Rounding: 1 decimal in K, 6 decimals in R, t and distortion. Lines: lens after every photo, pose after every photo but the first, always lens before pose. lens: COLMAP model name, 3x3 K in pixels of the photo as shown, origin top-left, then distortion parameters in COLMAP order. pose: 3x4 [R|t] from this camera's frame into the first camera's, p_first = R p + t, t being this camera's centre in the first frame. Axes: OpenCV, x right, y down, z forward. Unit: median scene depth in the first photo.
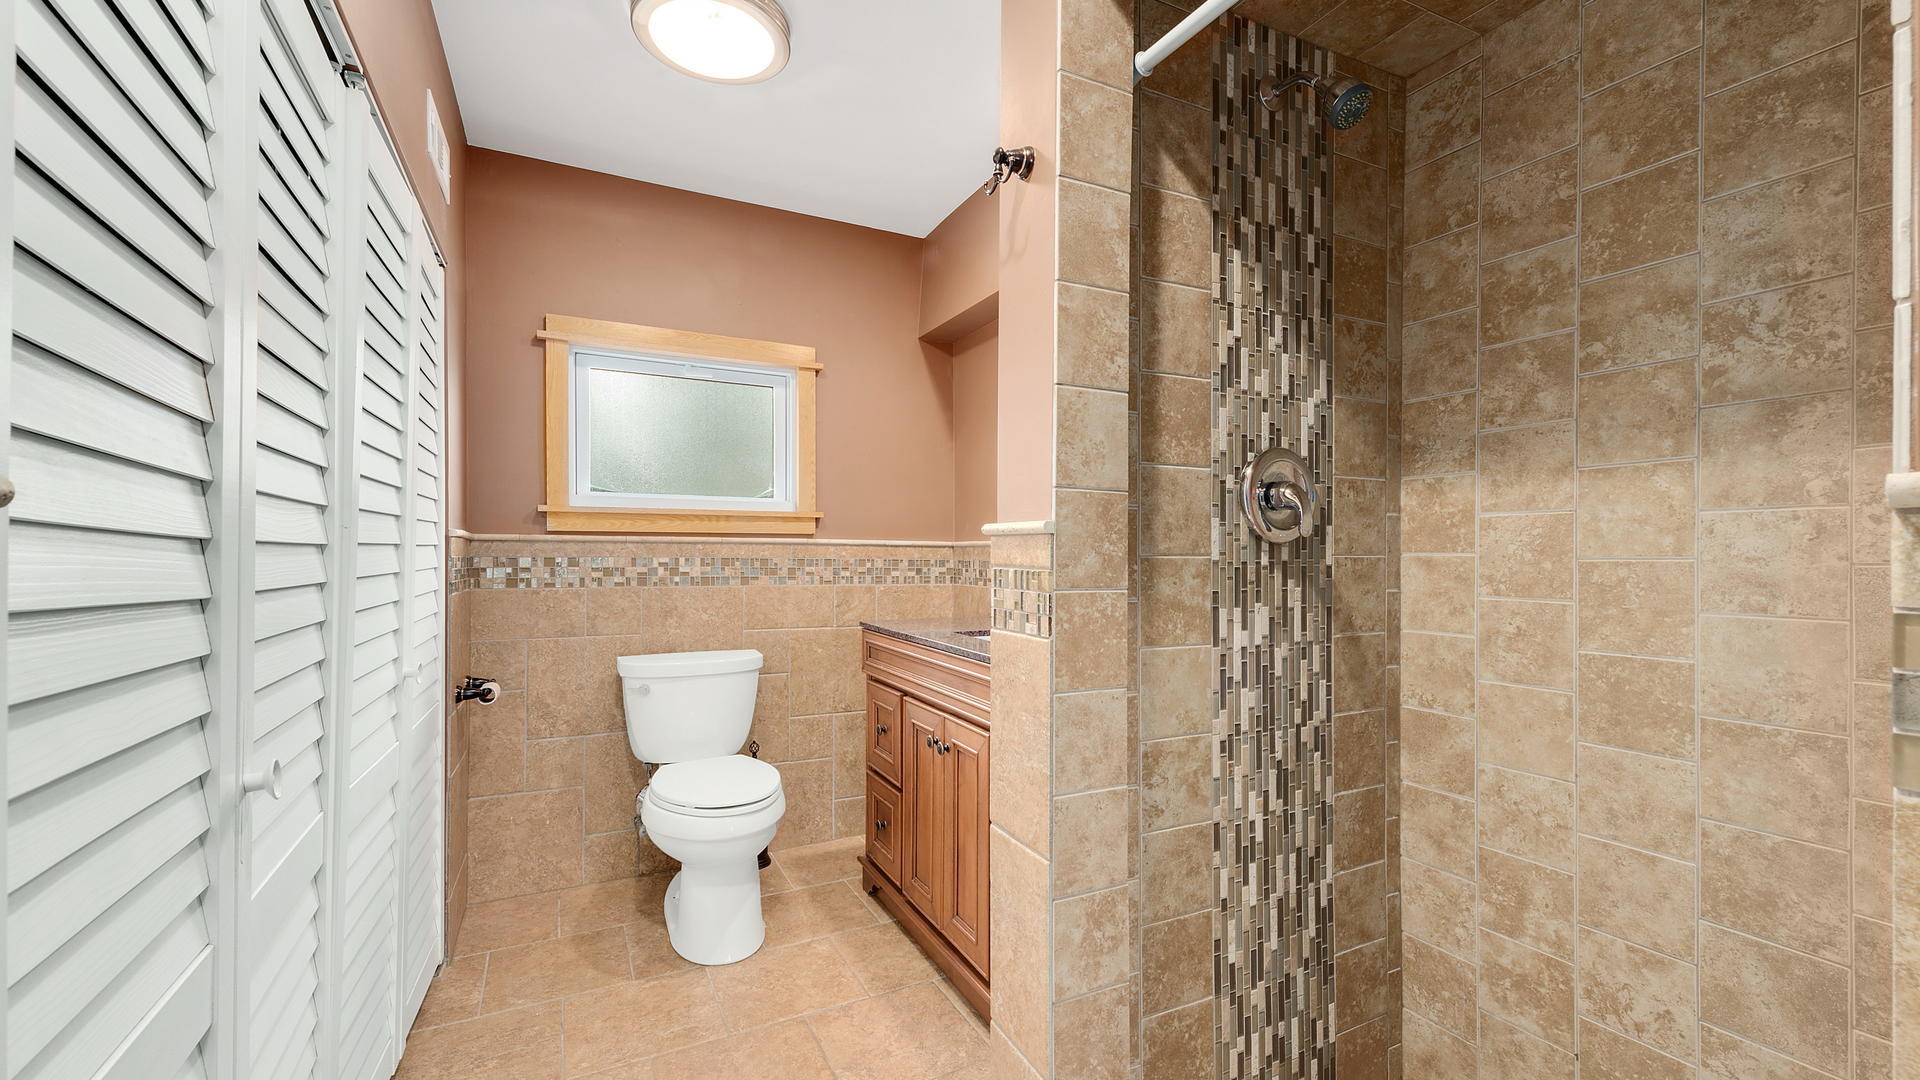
lens RADIAL K [[751.2, 0, 960.0], [0, 751.2, 540.0], [0, 0, 1]] dist [0.007649, -0.000143]
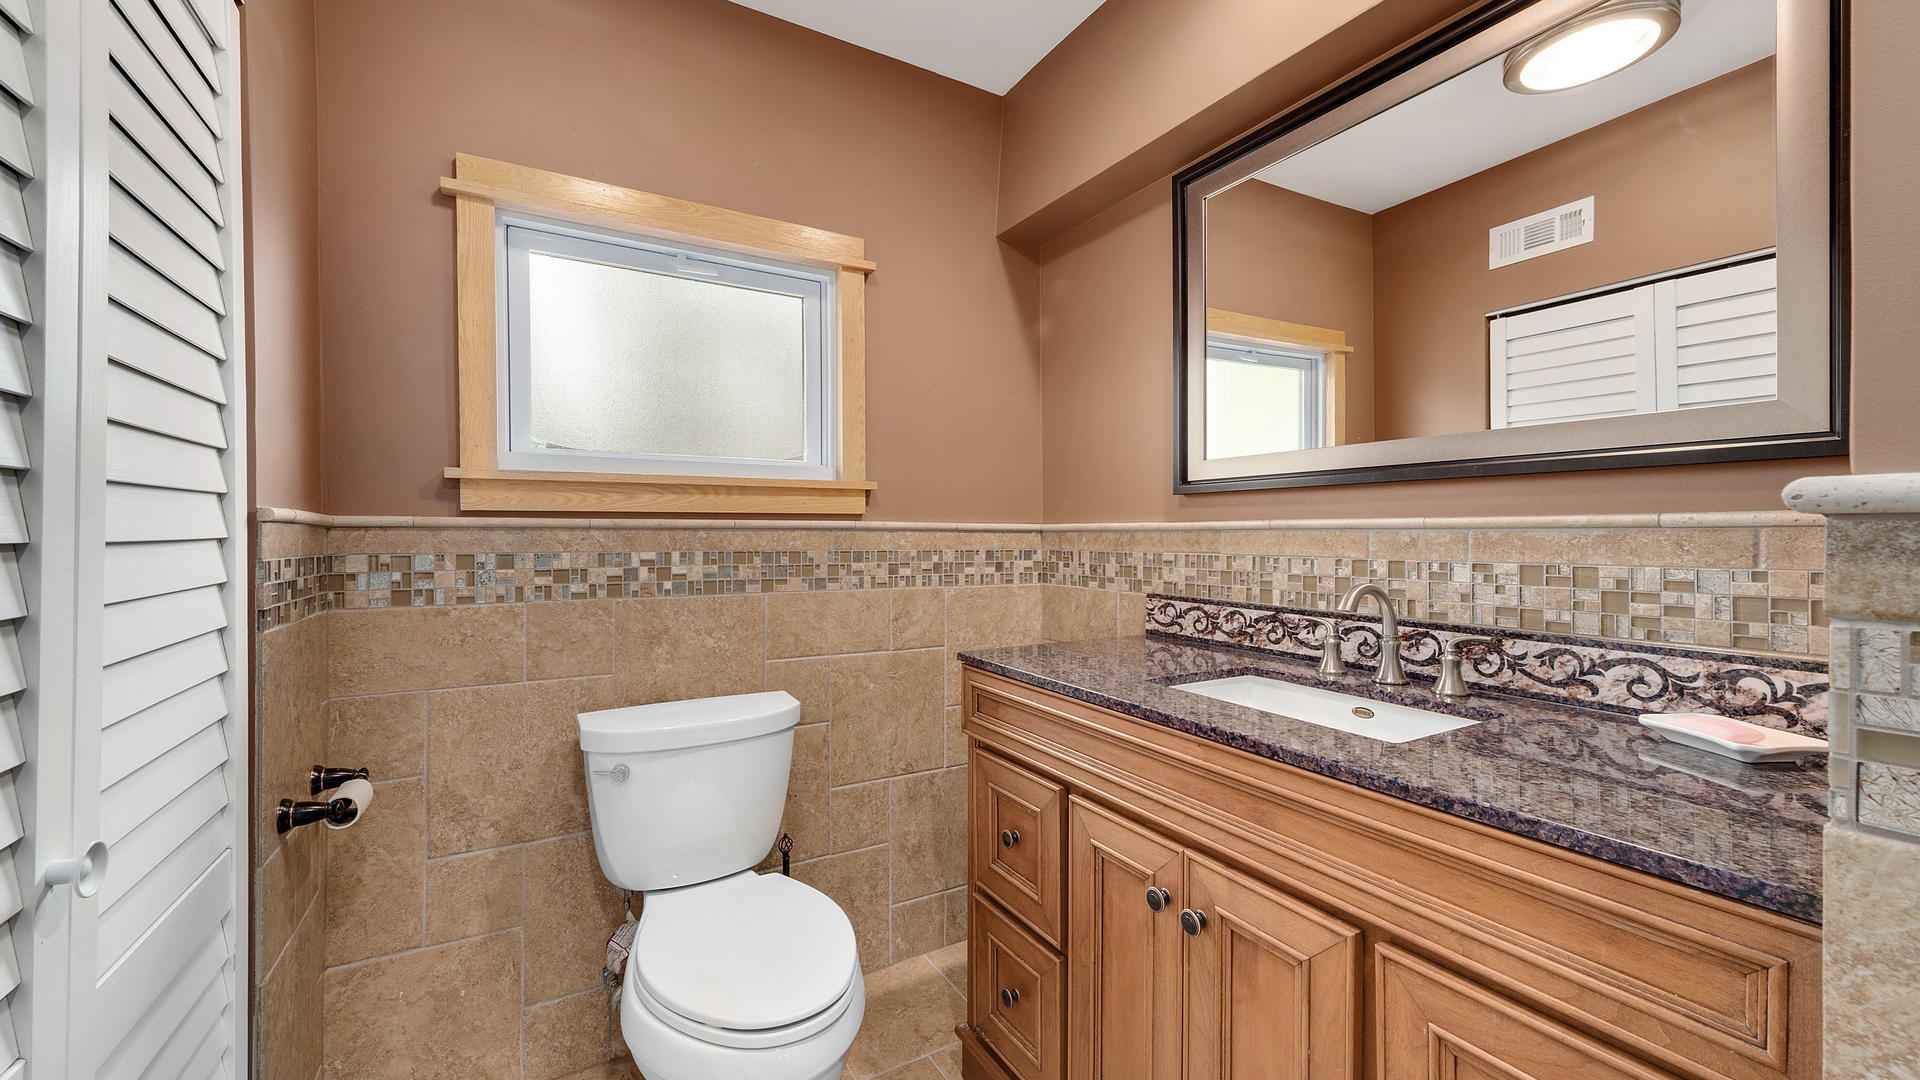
lens RADIAL K [[896.5, 0, 958.4], [0, 896.5, 521.3], [0, 0, 1]] dist [0.013978, -0.000579]
pose [[0.999788, -0.003267, -0.020350, -0.123130], [0.003292, 0.999994, 0.001188, -0.002791], [0.020346, -0.001254, 0.999792, 0.261833]]
